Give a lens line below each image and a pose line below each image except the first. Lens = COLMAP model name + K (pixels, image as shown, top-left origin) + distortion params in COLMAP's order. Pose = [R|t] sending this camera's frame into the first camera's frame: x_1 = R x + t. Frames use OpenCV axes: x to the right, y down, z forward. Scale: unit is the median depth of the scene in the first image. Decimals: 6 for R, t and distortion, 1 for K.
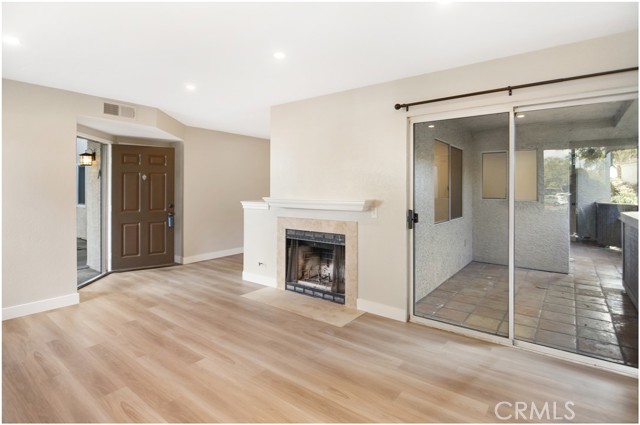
lens RADIAL K [[320.4, 0, 328.9], [0, 320.4, 190.1], [0, 0, 1]] dist [-0.001022, -0.000771]
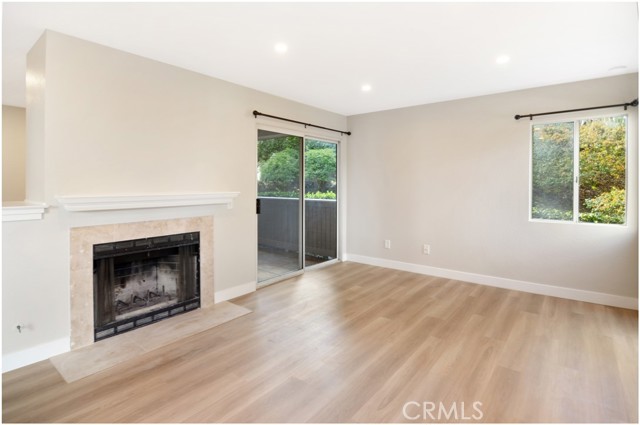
lens RADIAL K [[320.4, 0, 328.9], [0, 320.4, 190.1], [0, 0, 1]] dist [-0.001022, -0.000771]
pose [[0.024090, -0.019727, 0.999515, -0.804274], [-0.000901, 0.999804, 0.019755, 0.002817], [-0.999709, -0.001376, 0.024068, 0.574462]]
